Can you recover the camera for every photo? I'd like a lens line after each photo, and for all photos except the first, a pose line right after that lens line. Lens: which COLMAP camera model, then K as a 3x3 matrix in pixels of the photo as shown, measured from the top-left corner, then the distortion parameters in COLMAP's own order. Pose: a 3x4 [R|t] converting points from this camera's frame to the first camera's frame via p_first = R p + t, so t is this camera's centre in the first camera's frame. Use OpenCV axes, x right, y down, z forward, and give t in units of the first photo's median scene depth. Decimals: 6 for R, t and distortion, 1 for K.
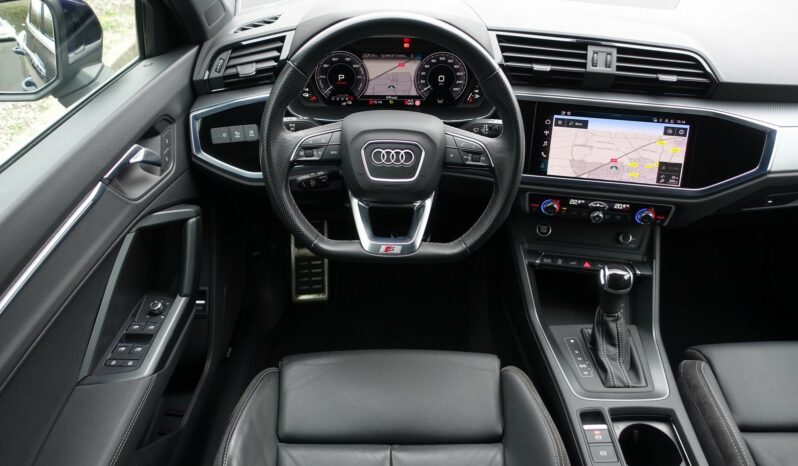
lens RADIAL K [[555.6, 0, 400.2], [0, 555.6, 231.8], [0, 0, 1]] dist [0.004114, 0.000695]
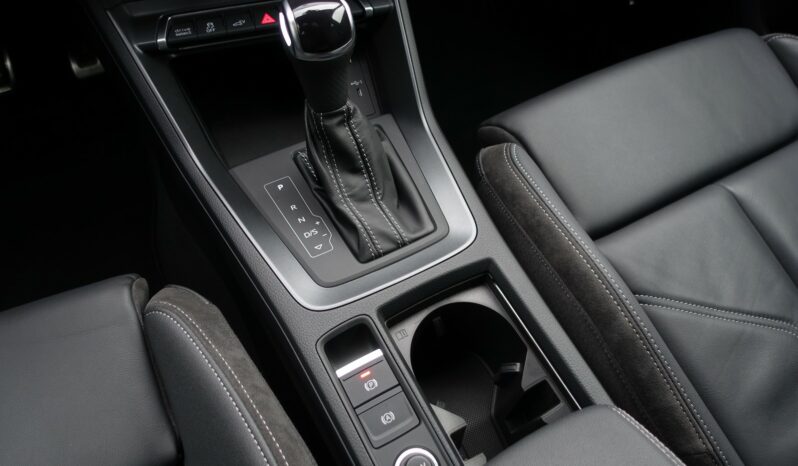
lens RADIAL K [[559.0, 0, 399.0], [0, 559.0, 233.0], [0, 0, 1]] dist [-0.000350, -0.001879]
pose [[0.882175, -0.366213, 0.296066, 0.244063], [0.244483, 0.893488, 0.376706, 0.075324], [-0.402486, -0.259937, 0.877746, 0.526404]]
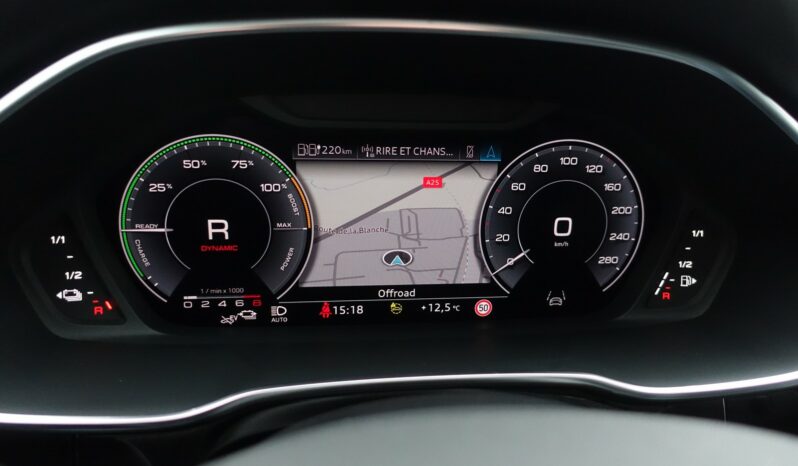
lens RADIAL K [[559.0, 0, 399.0], [0, 559.0, 233.0], [0, 0, 1]] dist [-0.000350, -0.001879]
pose [[0.992846, -0.018458, 0.117966, -0.051195], [0.053077, 0.953226, -0.297563, -0.195795], [-0.106956, 0.301696, 0.947386, 0.757399]]
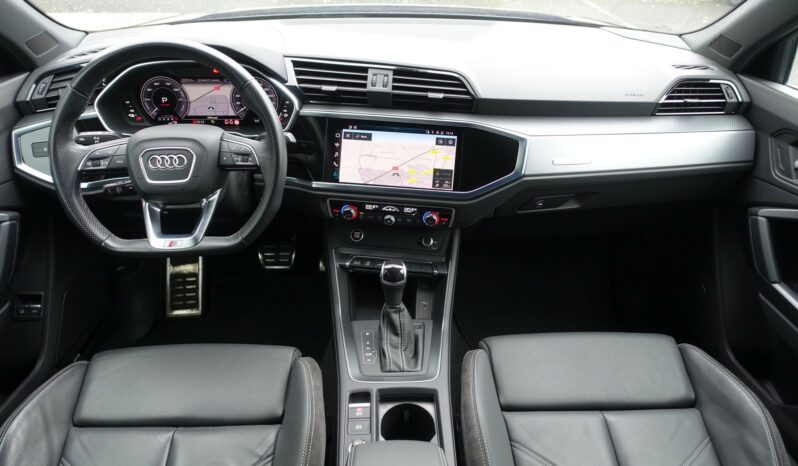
lens RADIAL K [[555.6, 0, 400.2], [0, 555.6, 231.8], [0, 0, 1]] dist [0.004114, 0.000695]
pose [[0.999862, -0.012587, 0.010829, 0.367314], [0.013431, 0.996559, -0.081790, 0.088133], [-0.009763, 0.081924, 0.996591, -0.103461]]
